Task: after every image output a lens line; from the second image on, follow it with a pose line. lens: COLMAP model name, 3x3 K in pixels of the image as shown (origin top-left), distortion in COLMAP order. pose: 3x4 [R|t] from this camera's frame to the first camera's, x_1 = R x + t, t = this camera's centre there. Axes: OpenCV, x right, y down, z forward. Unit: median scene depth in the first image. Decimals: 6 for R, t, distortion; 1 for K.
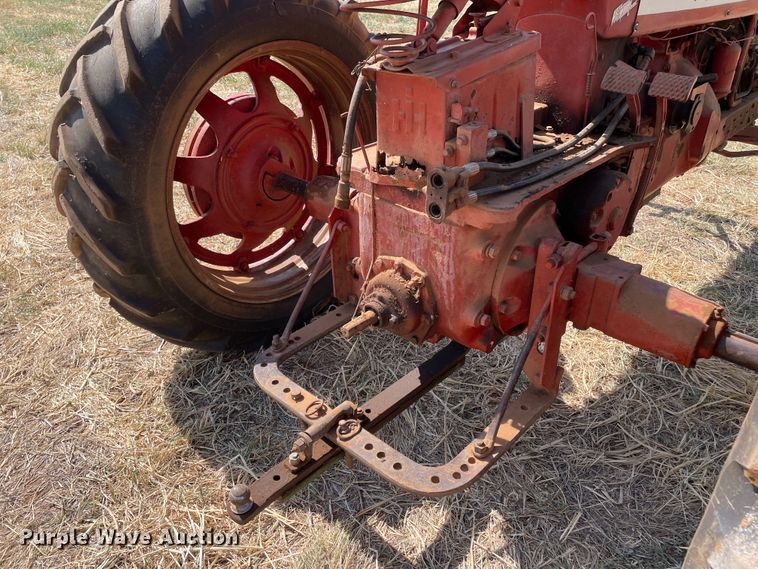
lens RADIAL K [[596.4, 0, 379.0], [0, 596.4, 284.5], [0, 0, 1]] dist [0.055991, -0.109588]
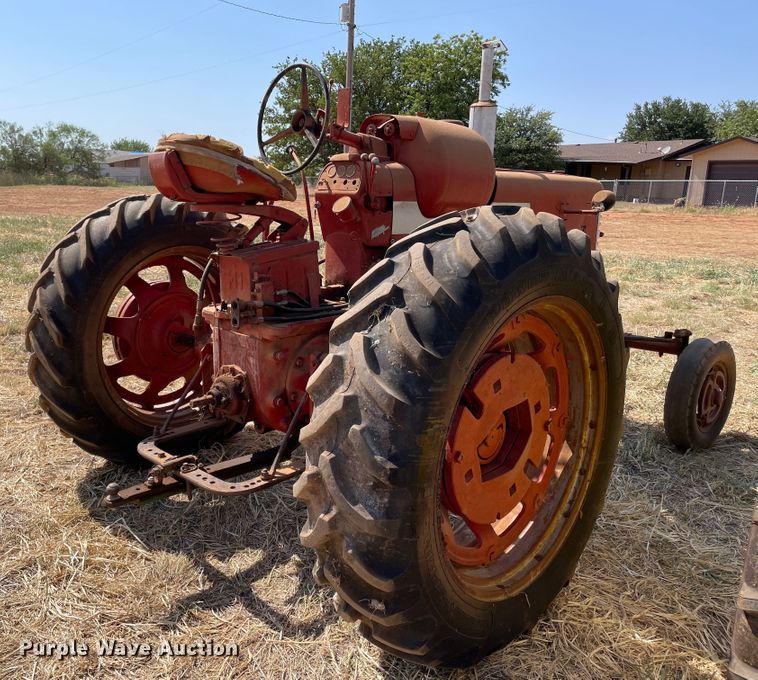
lens RADIAL K [[844.6, 0, 379.0], [0, 844.6, 340.0], [0, 0, 1]] dist [0.076089, -0.230139]
pose [[0.998430, 0.030412, -0.047034, 0.492206], [-0.043776, 0.947550, -0.316594, 0.550636], [0.034939, 0.318156, 0.947394, -1.086956]]
